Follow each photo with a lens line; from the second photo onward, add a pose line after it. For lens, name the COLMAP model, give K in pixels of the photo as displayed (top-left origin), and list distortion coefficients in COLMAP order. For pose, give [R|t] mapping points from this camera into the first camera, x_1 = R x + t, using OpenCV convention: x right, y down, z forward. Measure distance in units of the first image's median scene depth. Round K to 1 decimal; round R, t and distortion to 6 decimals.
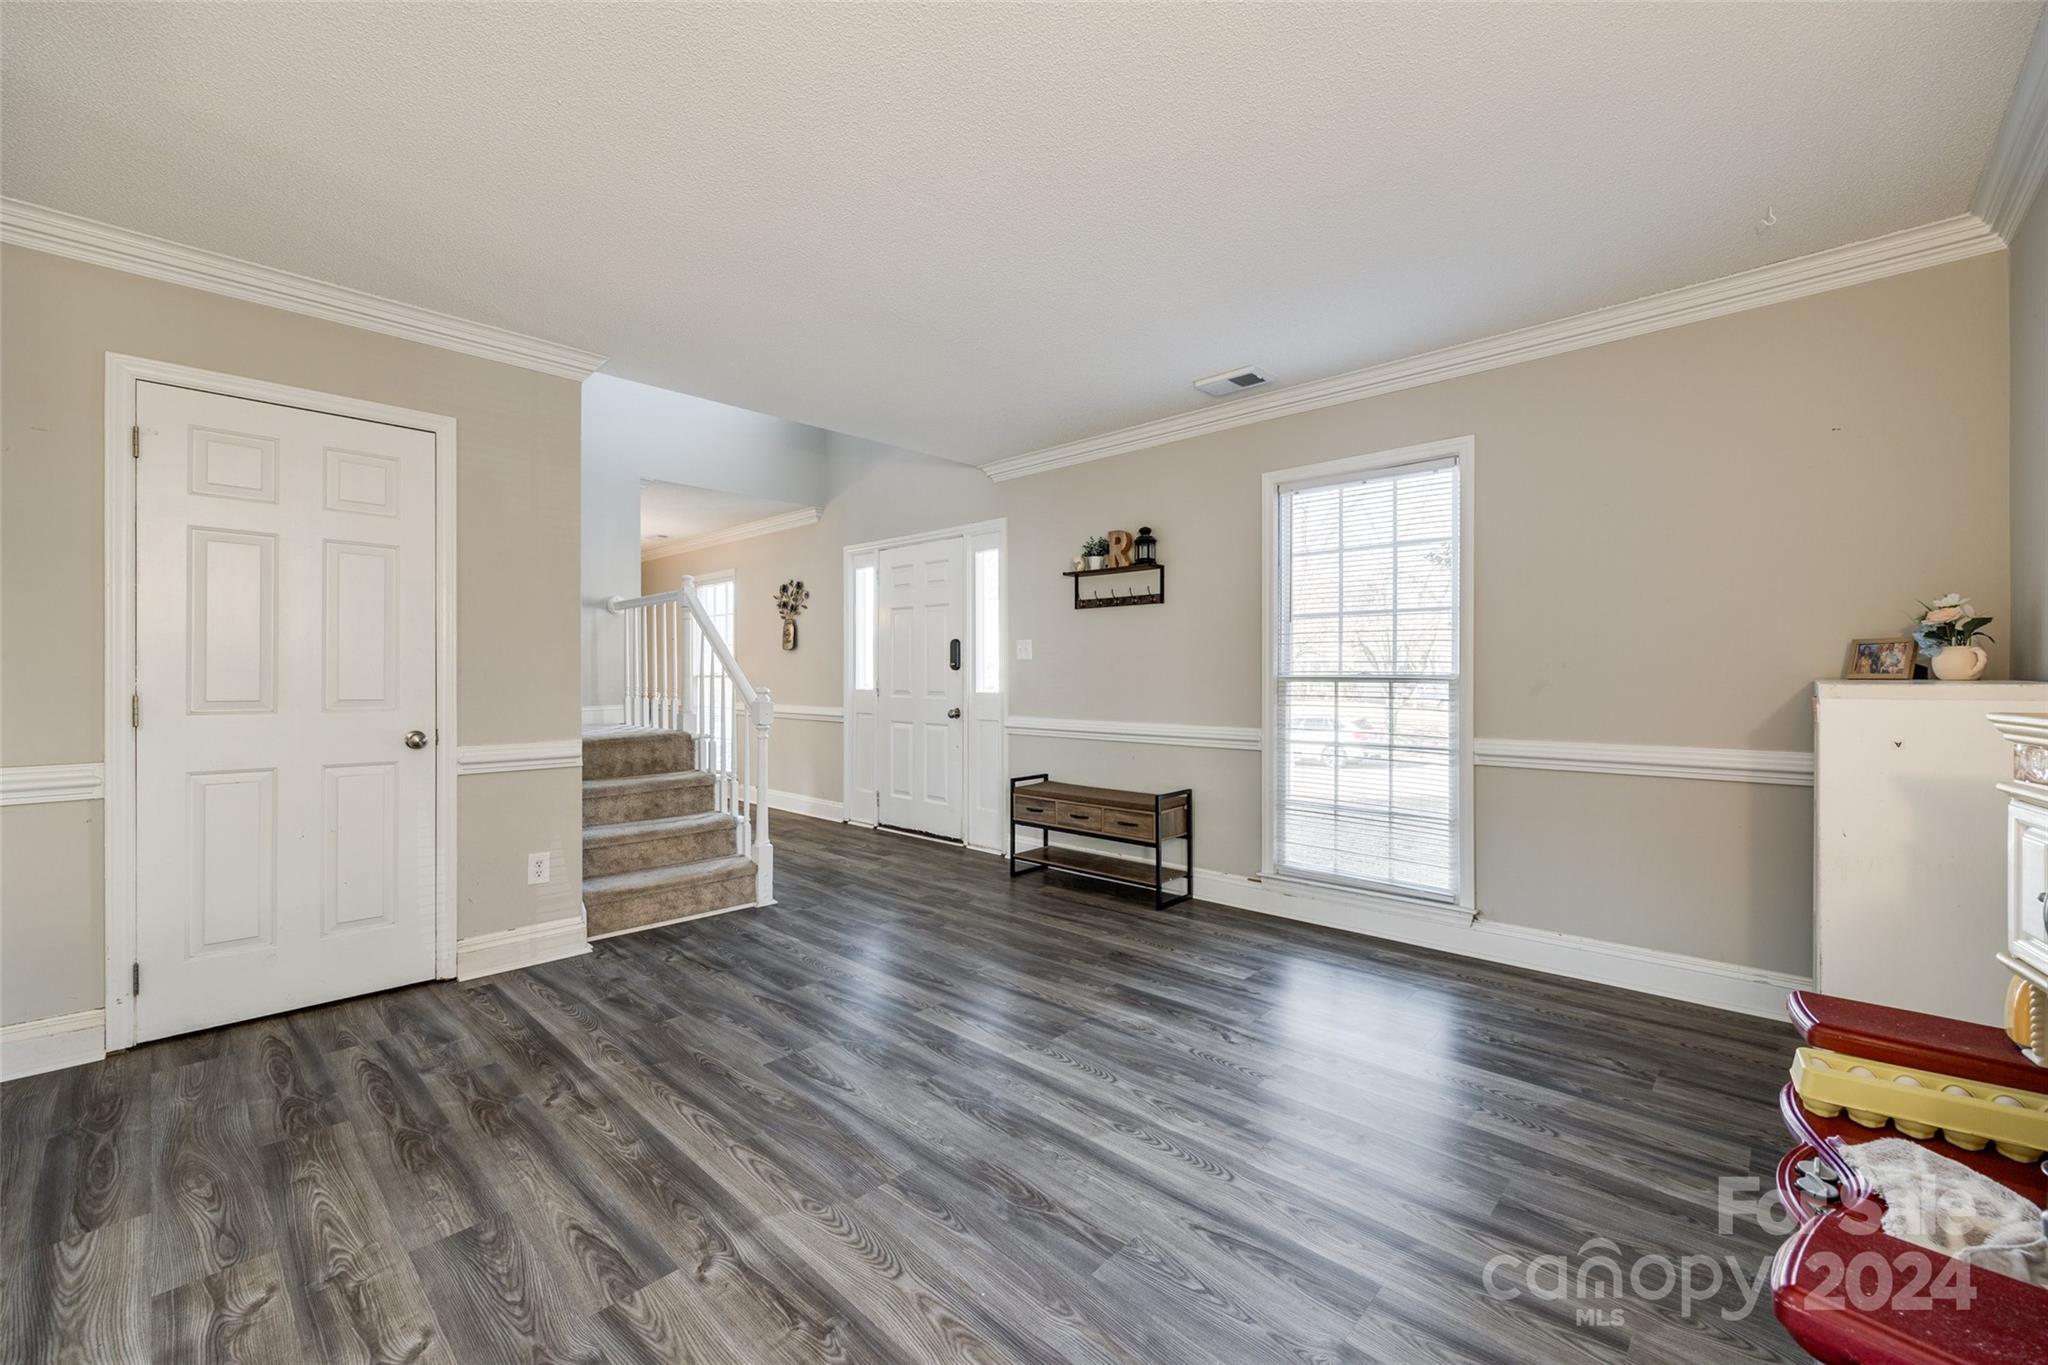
lens RADIAL K [[833.4, 0, 1016.1], [0, 833.4, 666.6], [0, 0, 1]] dist [-0.006017, 0.000932]
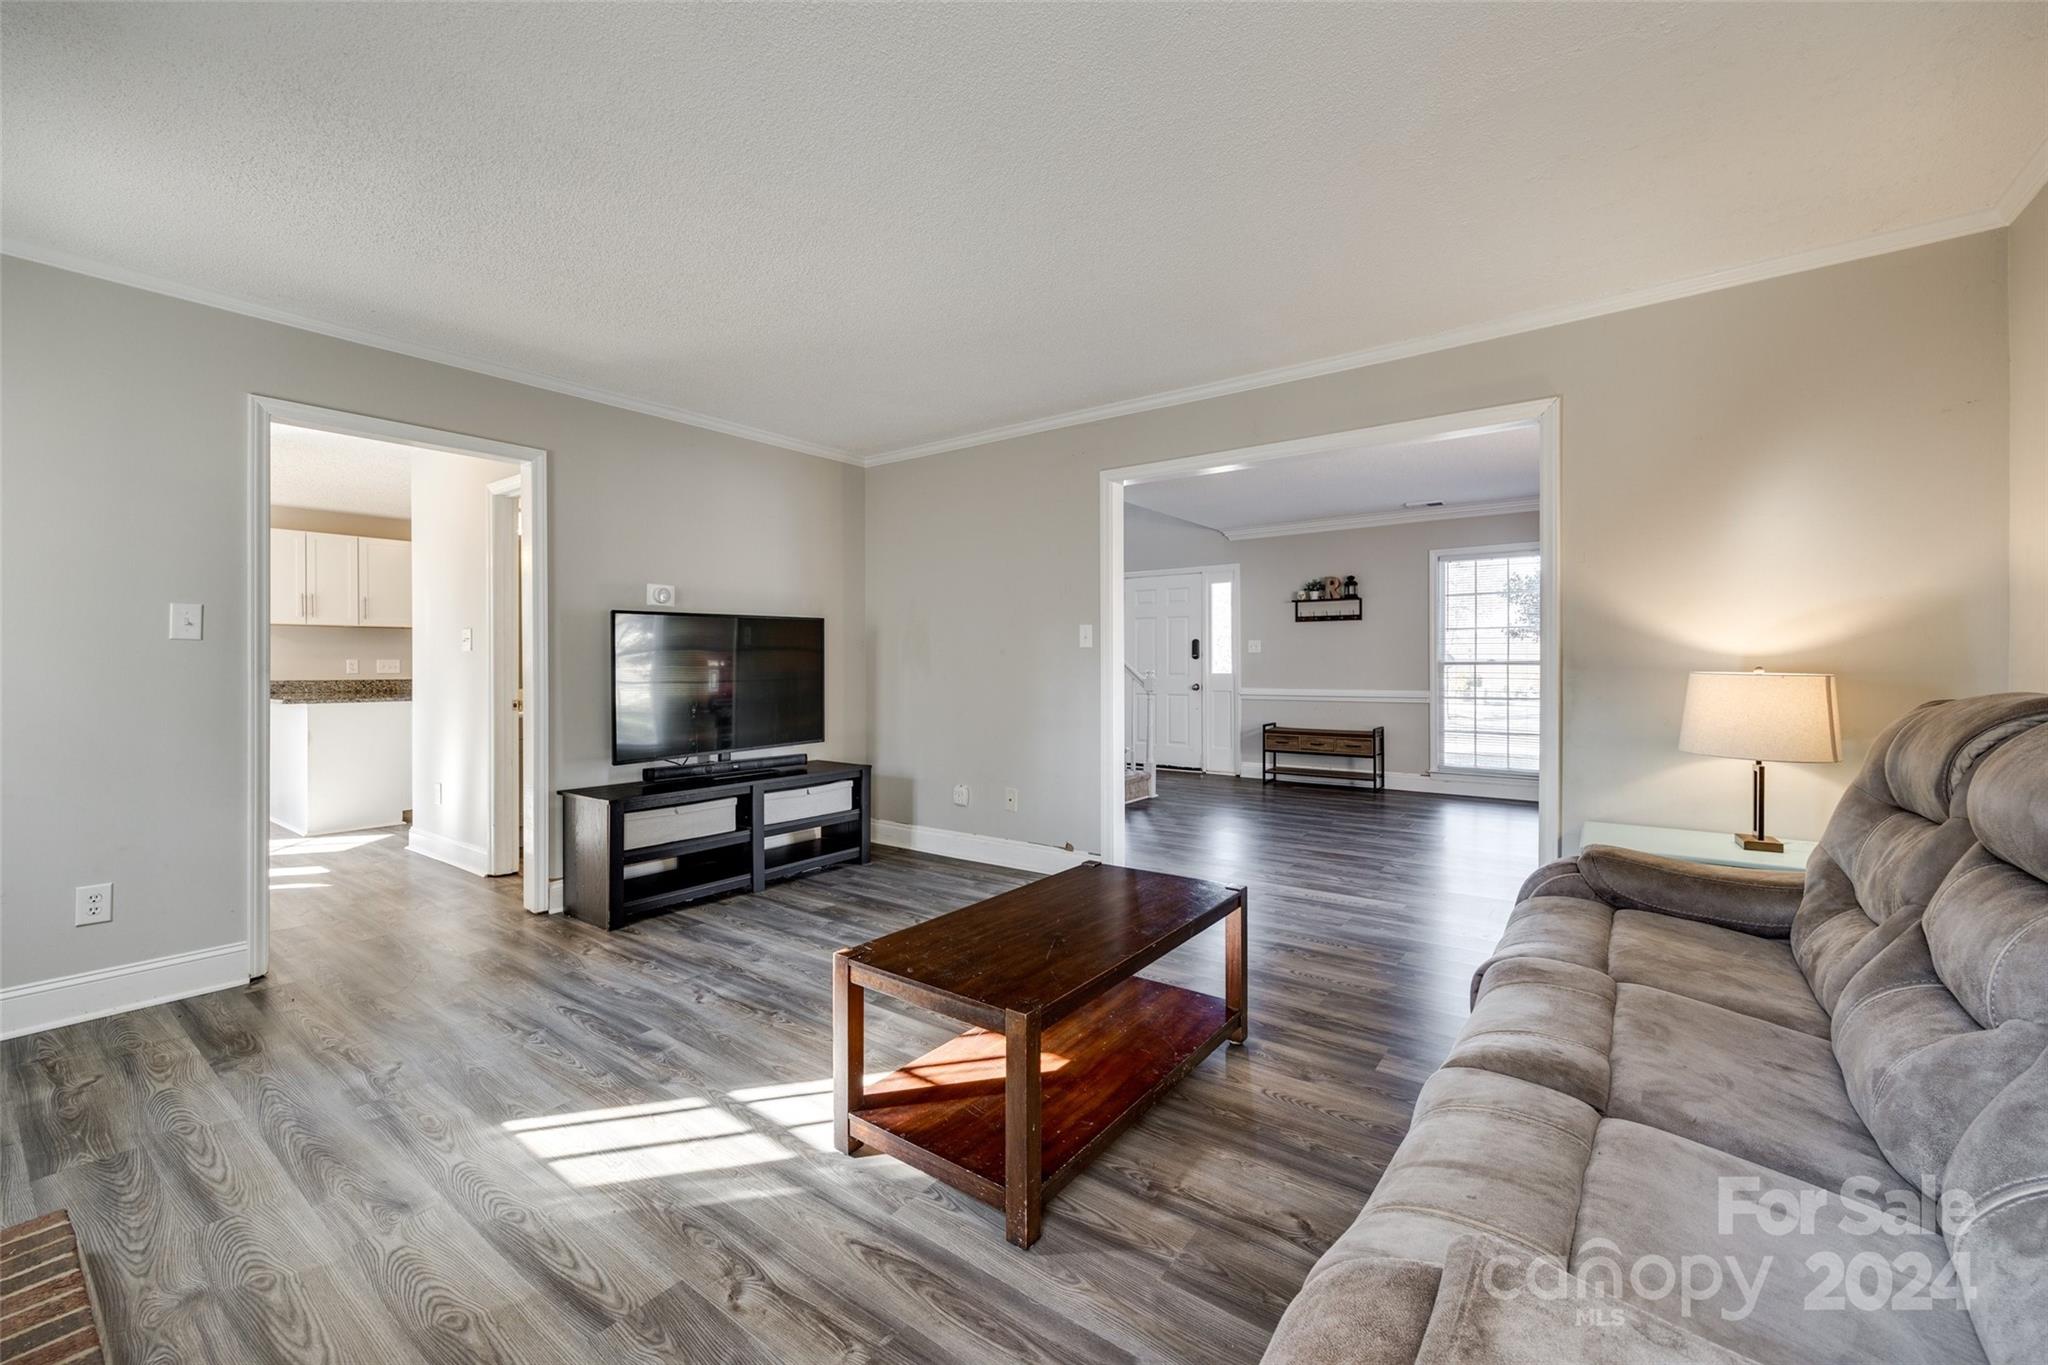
lens RADIAL K [[833.4, 0, 1016.1], [0, 833.4, 666.6], [0, 0, 1]] dist [-0.006017, 0.000932]
pose [[0.993403, -0.006459, 0.114494, -0.666294], [0.004443, 0.999831, 0.017852, -0.012617], [-0.114590, -0.017225, 0.993264, -0.573343]]
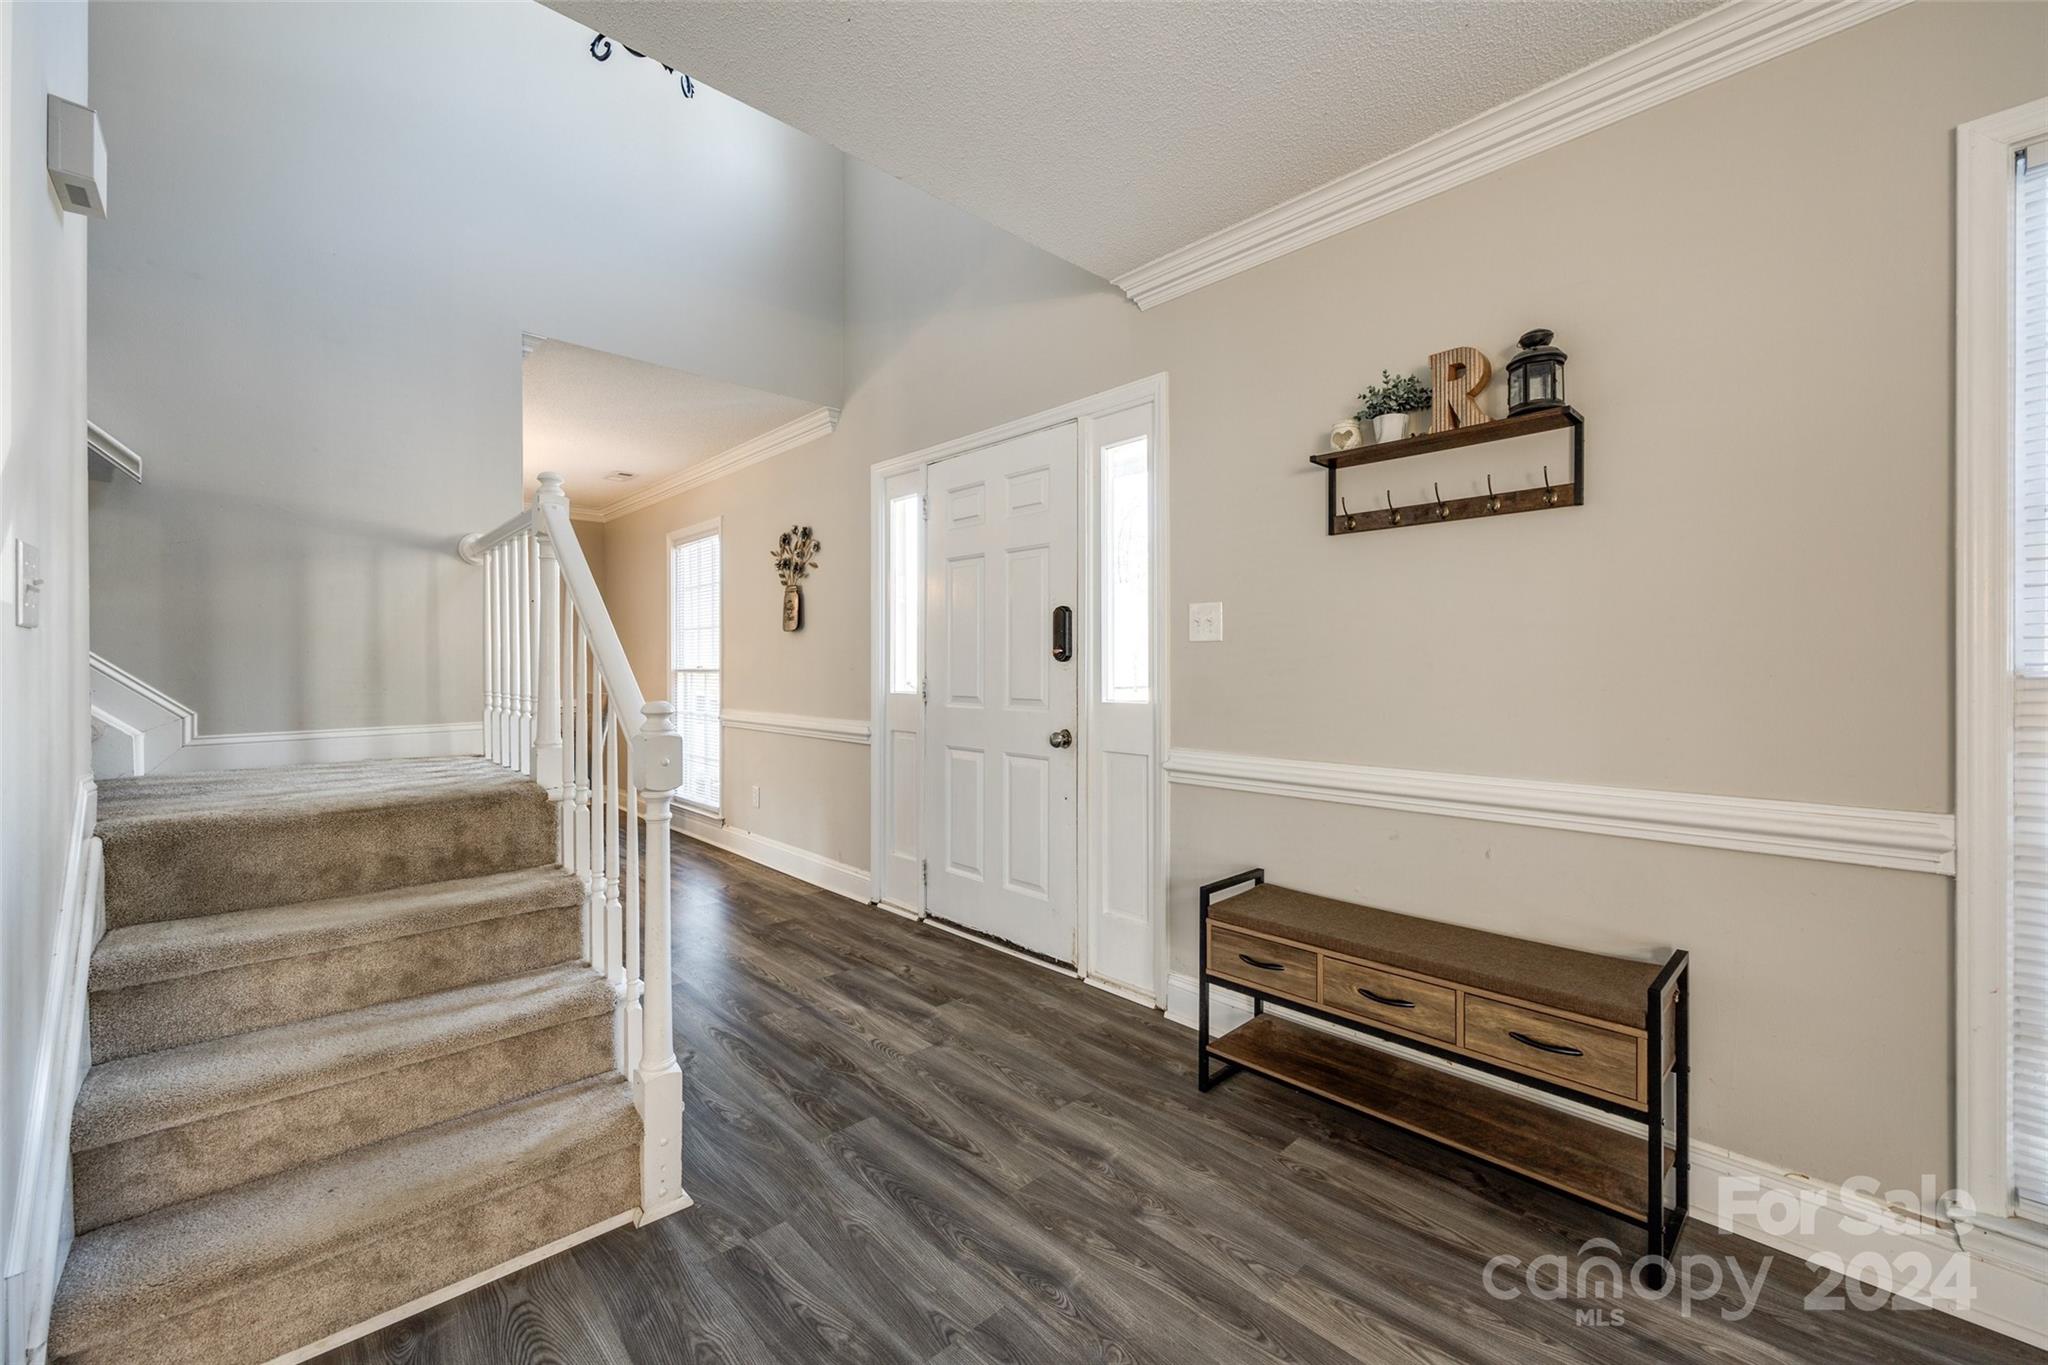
lens RADIAL K [[833.4, 0, 1016.1], [0, 833.4, 666.6], [0, 0, 1]] dist [-0.006017, 0.000932]
pose [[0.998425, 0.000343, -0.056098, -0.083460], [0.000164, 0.999959, 0.009028, 0.003028], [0.056099, -0.009023, 0.998384, 0.505670]]
